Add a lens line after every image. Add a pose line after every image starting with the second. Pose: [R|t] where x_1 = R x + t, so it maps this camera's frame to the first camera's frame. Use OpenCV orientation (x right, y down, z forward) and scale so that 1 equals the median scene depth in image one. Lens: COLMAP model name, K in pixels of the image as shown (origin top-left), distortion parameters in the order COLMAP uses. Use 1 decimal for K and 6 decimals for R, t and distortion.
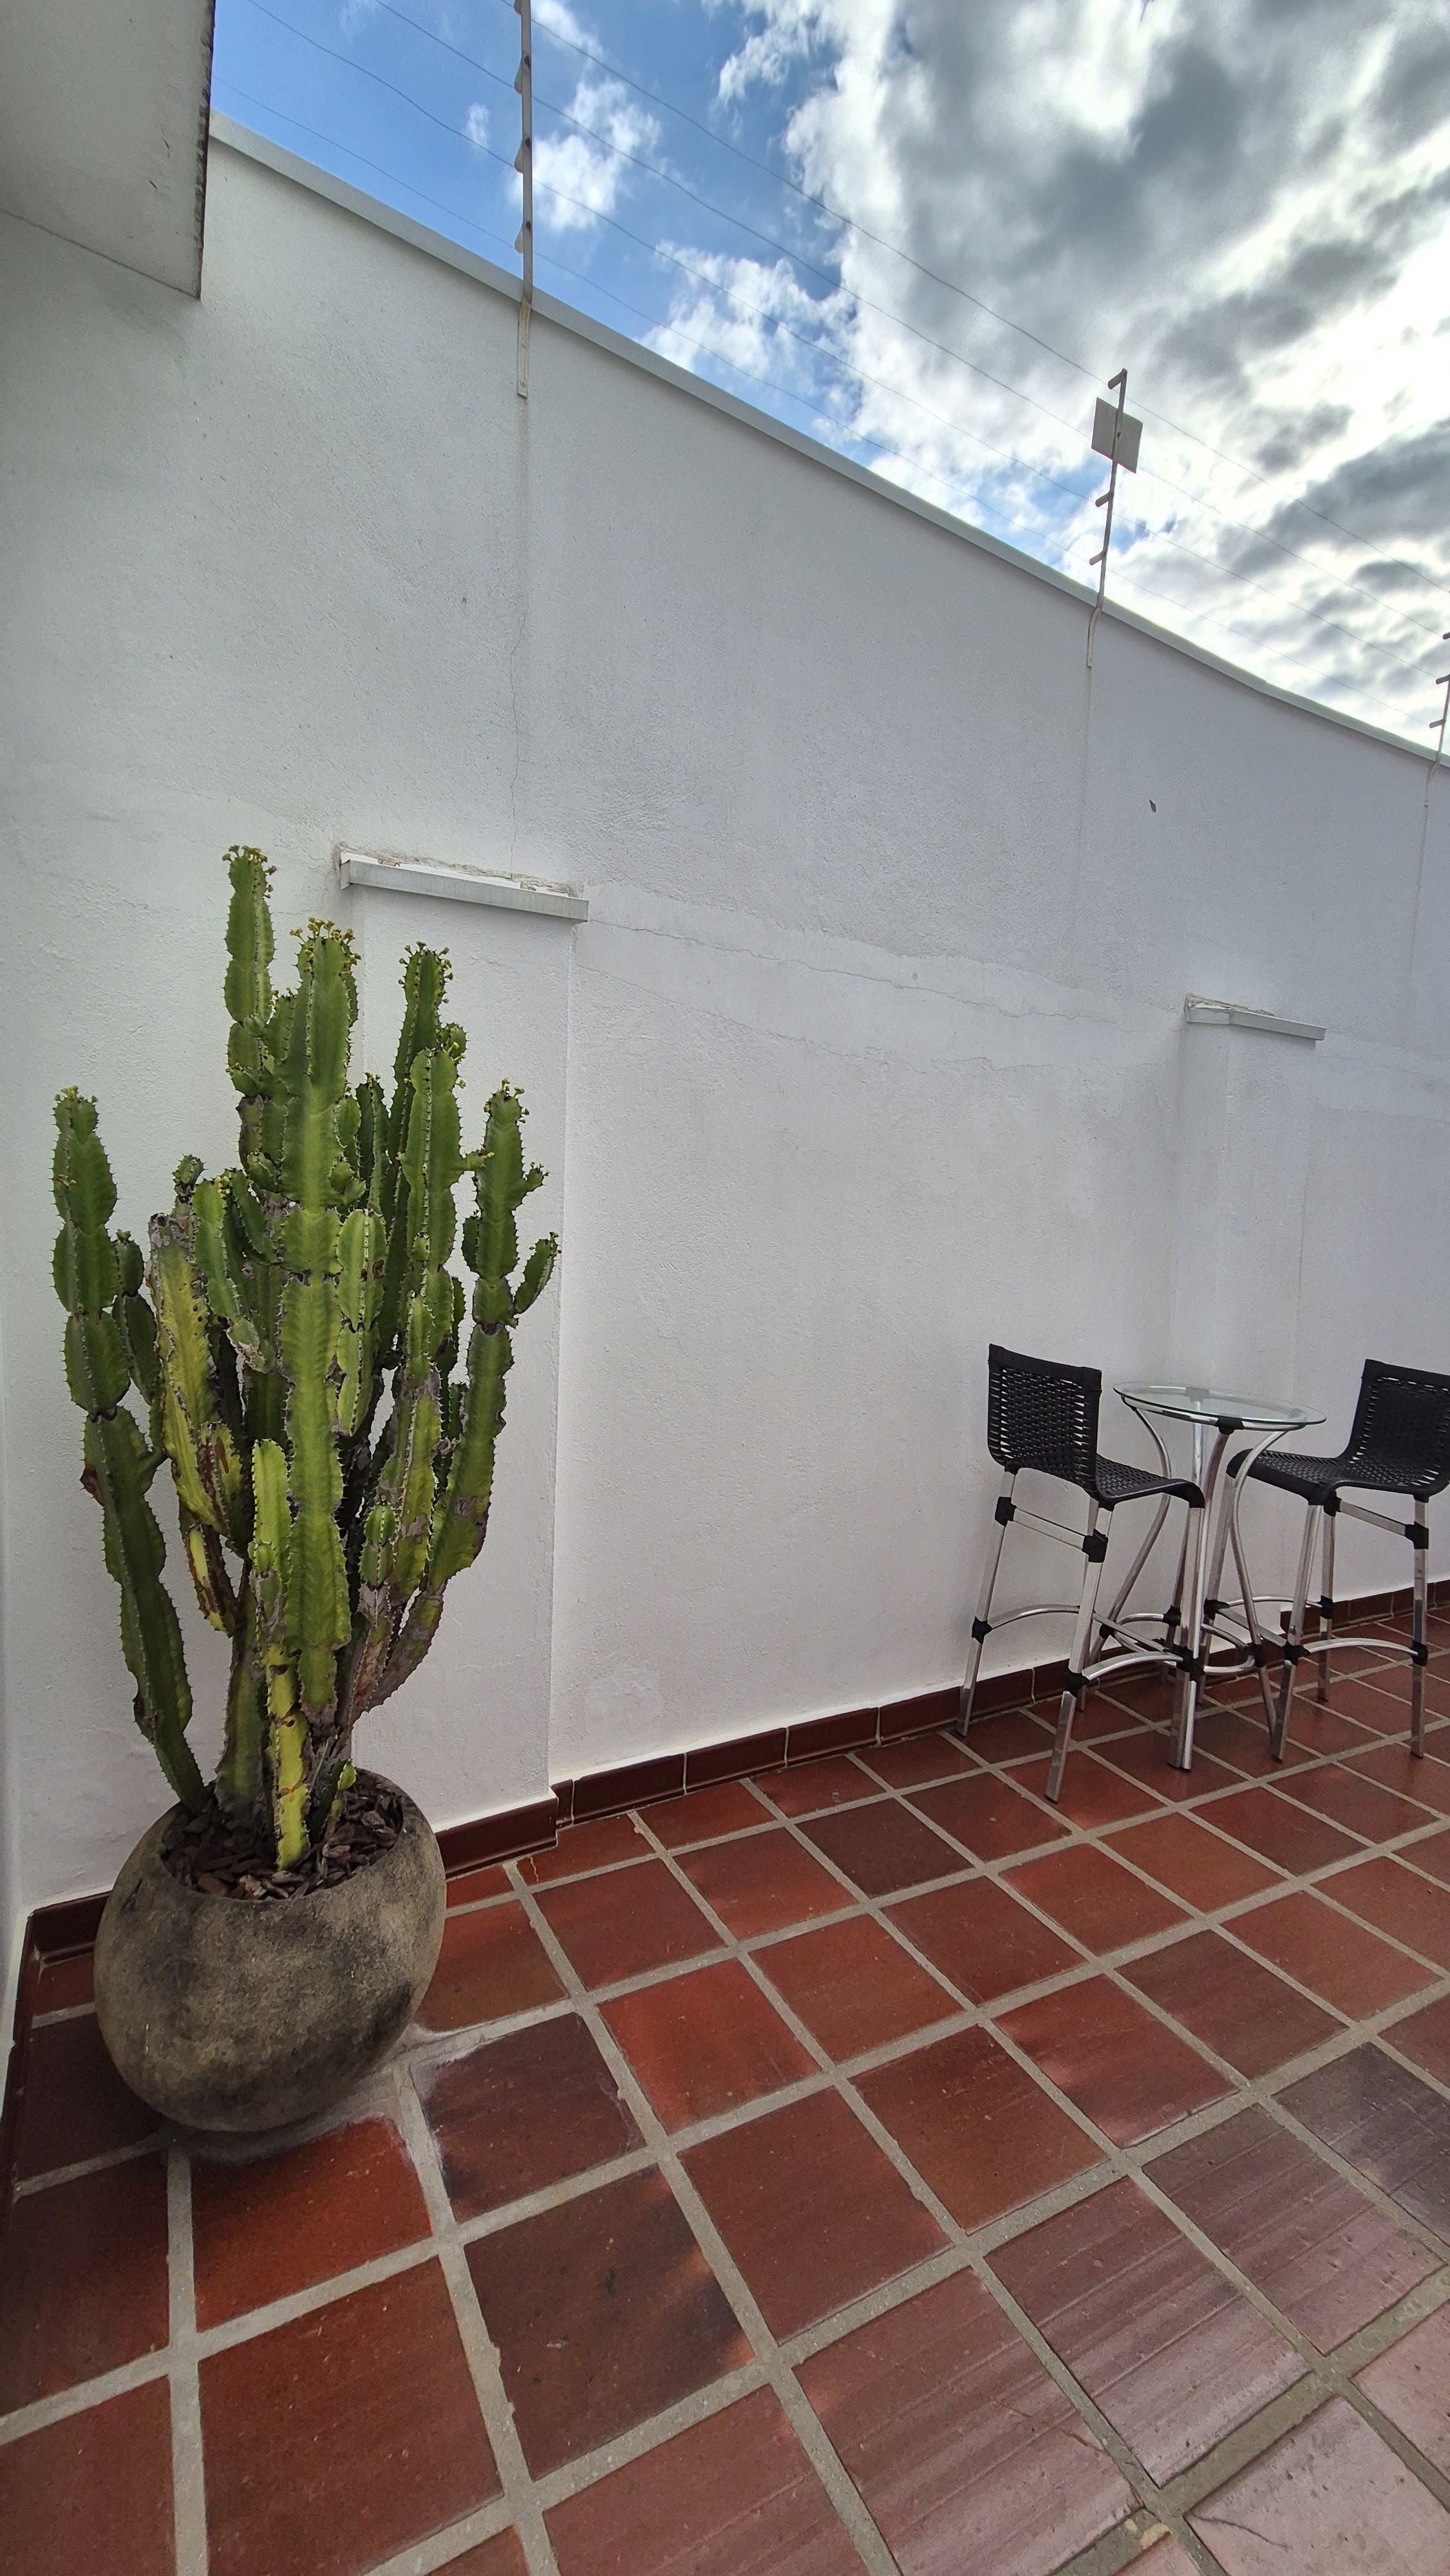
lens RADIAL K [[1058.9, 0, 717.1], [0, 1058.9, 1289.8], [0, 0, 1]] dist [-0.000335, 0.000360]
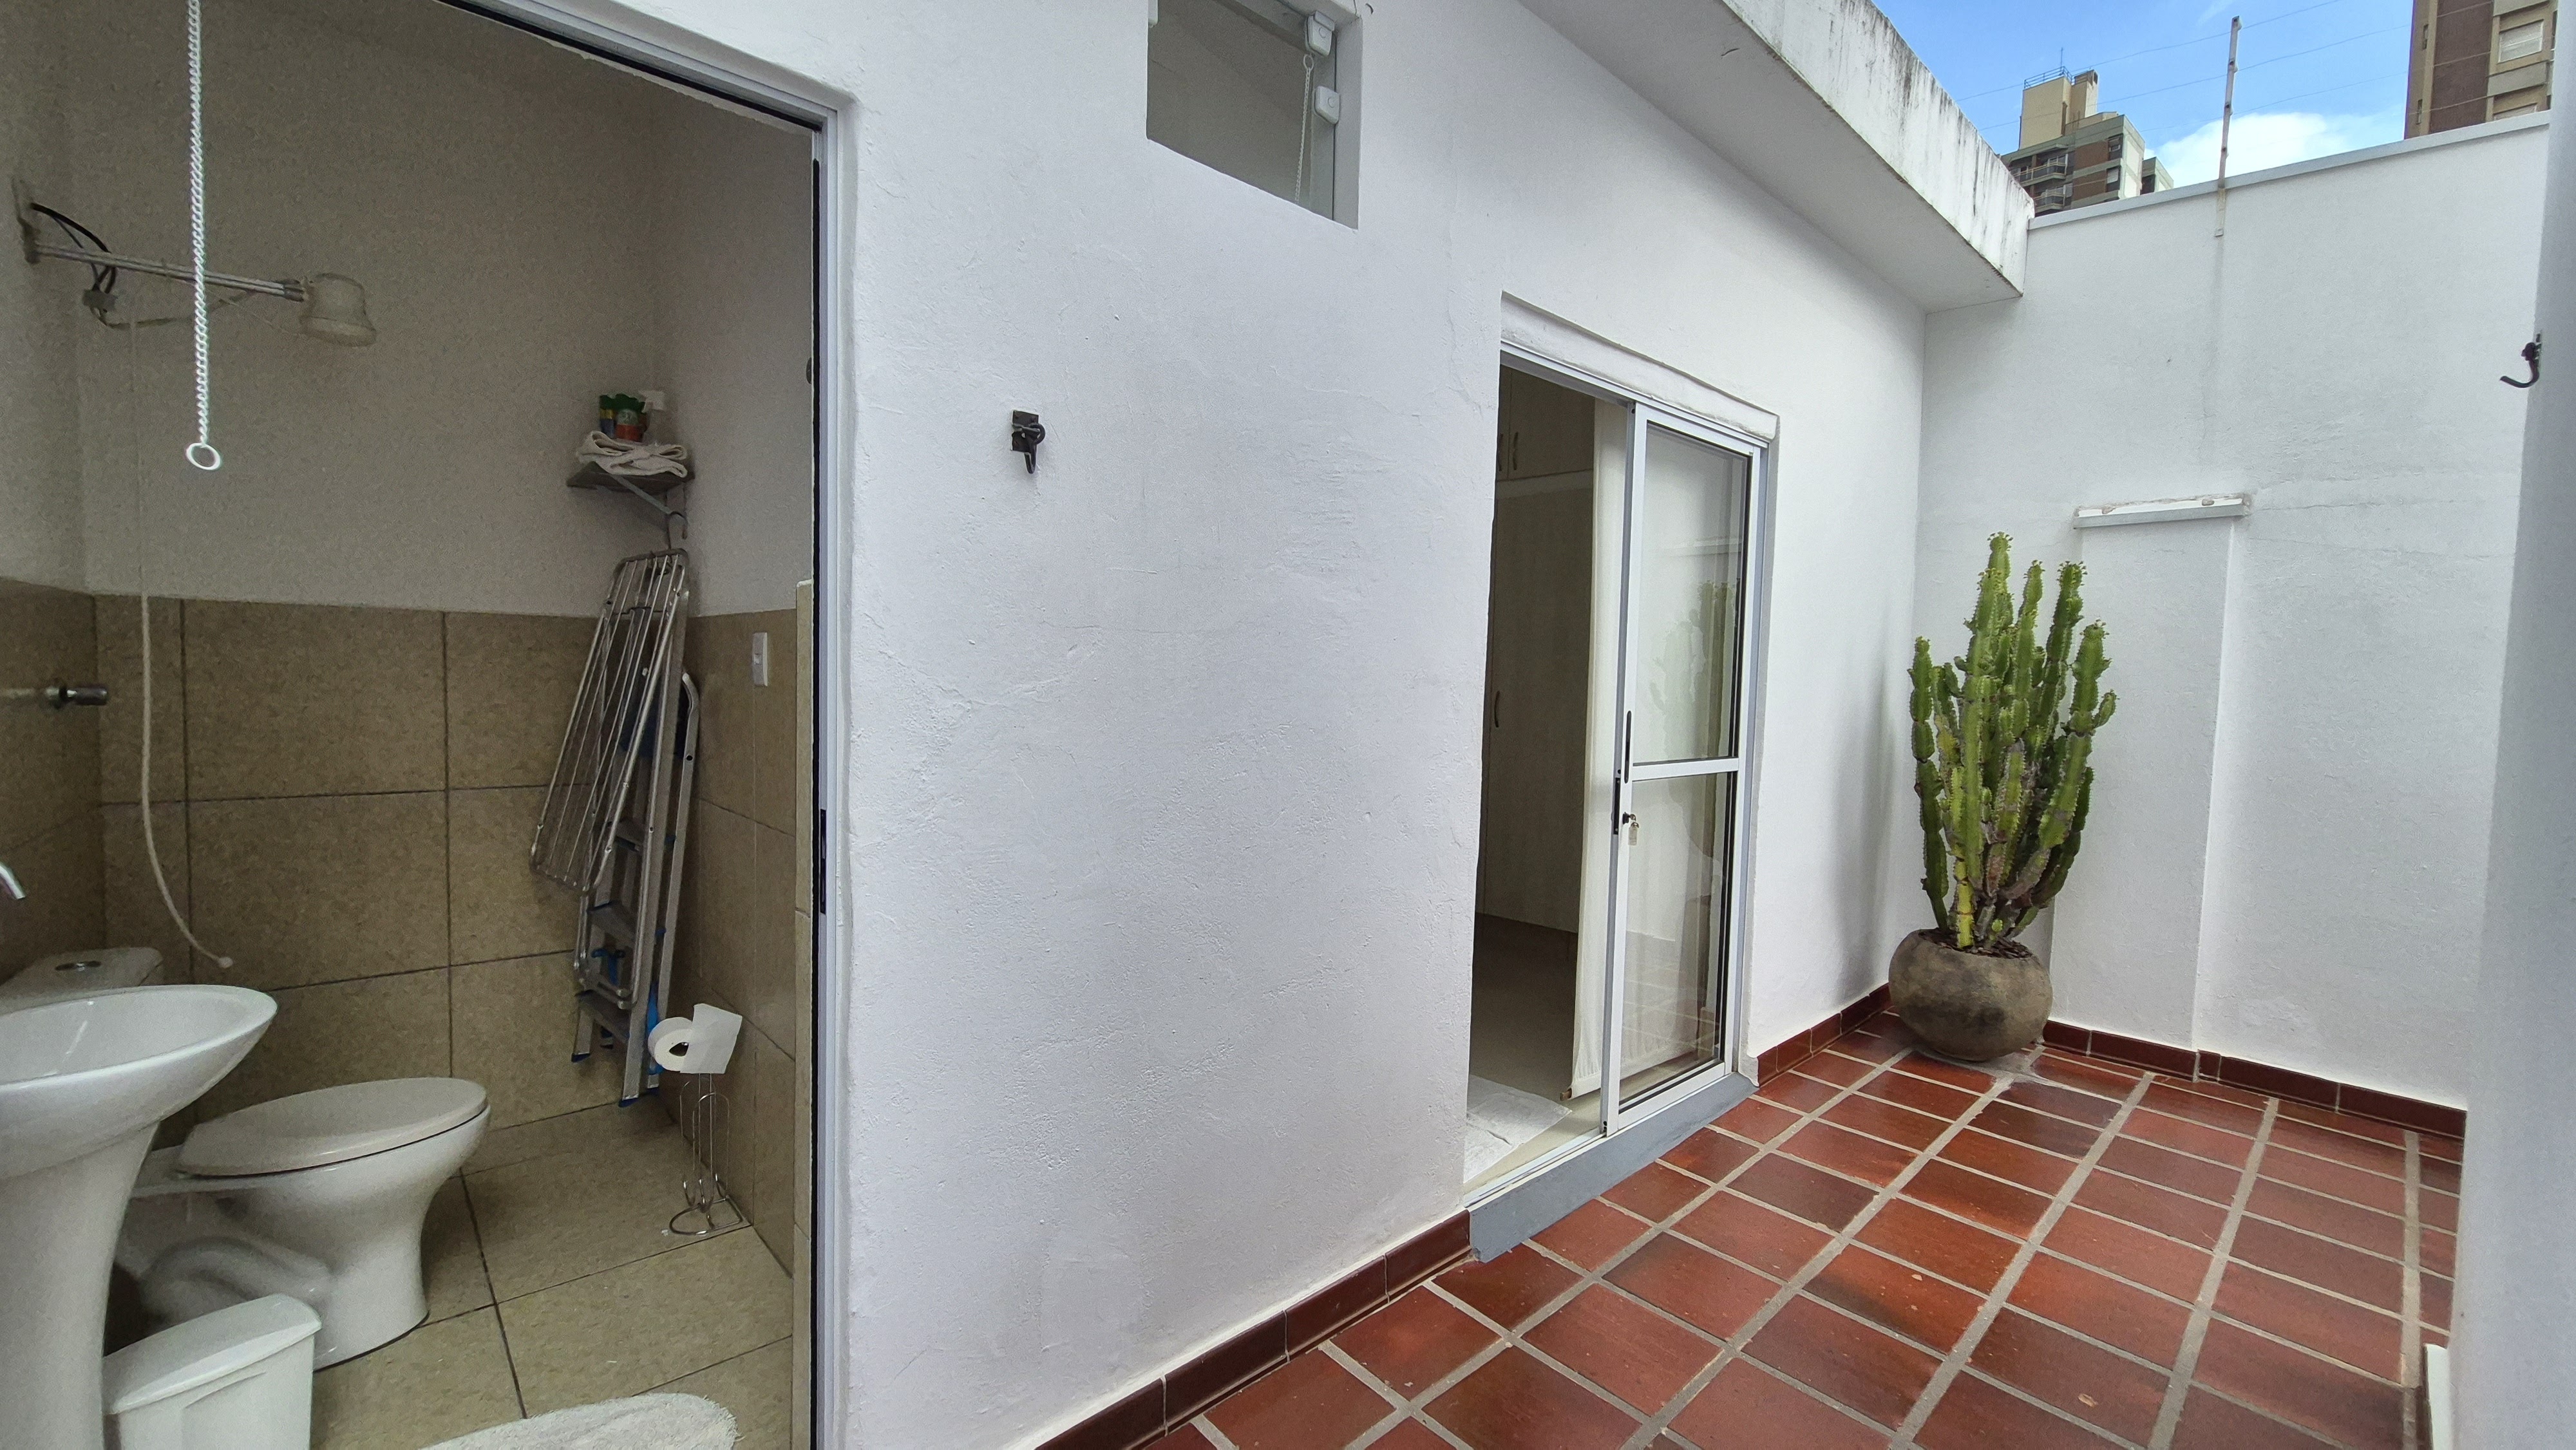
lens RADIAL K [[1058.9, 0, 1288.0], [0, 1058.9, 725.0], [0, 0, 1]] dist [-0.000335, 0.000360]
pose [[0.247577, 0.016959, -0.968720, 1.483777], [-0.116565, 0.993106, -0.012404, 0.234498], [0.961831, 0.115990, 0.247847, -1.097026]]
